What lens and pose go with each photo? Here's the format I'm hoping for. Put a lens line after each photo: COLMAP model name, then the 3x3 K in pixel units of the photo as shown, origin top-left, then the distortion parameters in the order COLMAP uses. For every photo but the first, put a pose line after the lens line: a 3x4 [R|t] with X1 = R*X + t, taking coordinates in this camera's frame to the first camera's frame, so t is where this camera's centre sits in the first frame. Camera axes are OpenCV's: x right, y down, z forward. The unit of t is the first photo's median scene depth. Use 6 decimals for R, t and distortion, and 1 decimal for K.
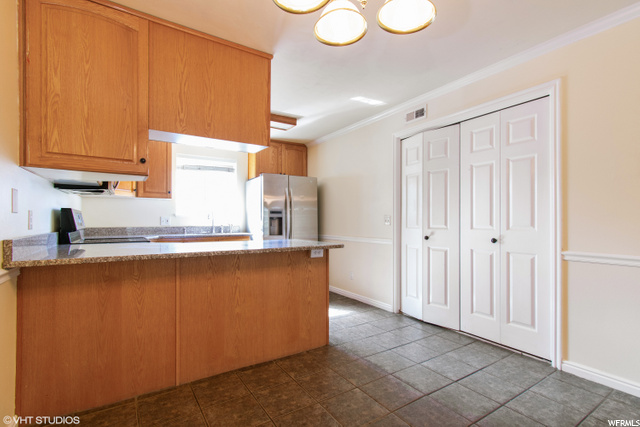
lens RADIAL K [[302.9, 0, 319.5], [0, 302.9, 219.9], [0, 0, 1]] dist [0.000109, 0.000084]
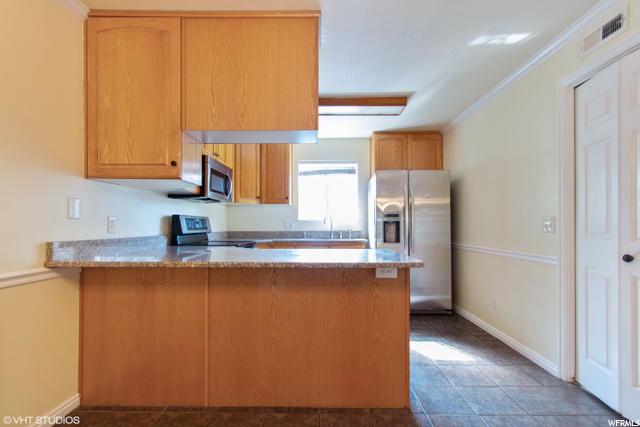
lens RADIAL K [[293.6, 0, 317.6], [0, 293.6, 223.6], [0, 0, 1]] dist [0.000989, -0.000165]
pose [[0.832357, -0.003170, -0.554231, 0.248863], [0.000900, 0.999990, -0.004368, 0.000758], [0.554240, 0.003137, 0.832351, 0.370185]]
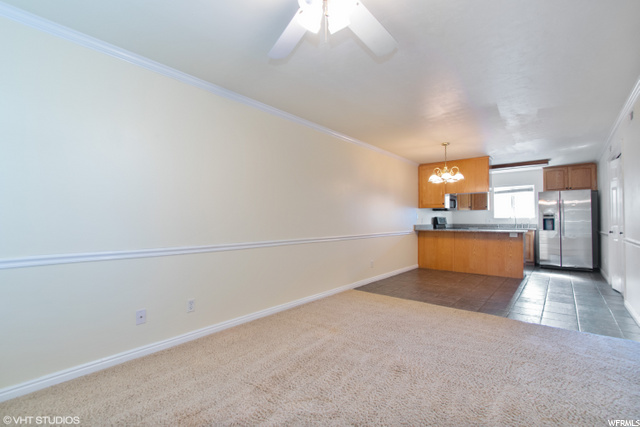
lens RADIAL K [[288.8, 0, 317.6], [0, 288.8, 215.9], [0, 0, 1]] dist [-0.000261, -0.000302]
pose [[0.286873, -0.018506, -0.957790, 1.718286], [0.000653, 0.999817, -0.019123, 0.007988], [0.957968, 0.004860, 0.286833, -1.057157]]
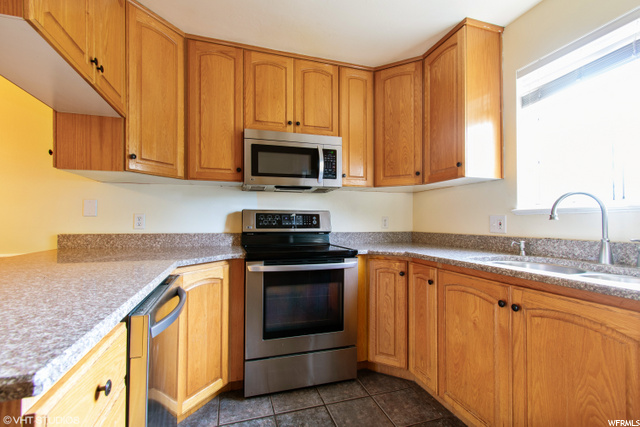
lens RADIAL K [[293.6, 0, 317.6], [0, 293.6, 223.6], [0, 0, 1]] dist [0.000989, -0.000165]
pose [[-0.267626, 0.001474, -0.963522, 0.032740], [-0.002455, 0.999995, 0.002212, 0.003873], [0.963520, 0.002958, -0.267620, 1.524212]]
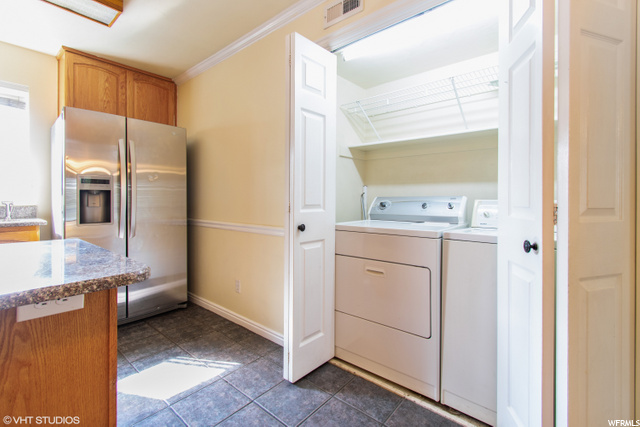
lens RADIAL K [[289.2, 0, 322.3], [0, 289.2, 199.5], [0, 0, 1]] dist [0.001380, -0.000014]
pose [[0.957209, 0.004342, 0.289363, 0.174778], [-0.005482, 0.999980, 0.003131, 0.006379], [-0.289344, -0.004583, 0.957214, 0.685264]]
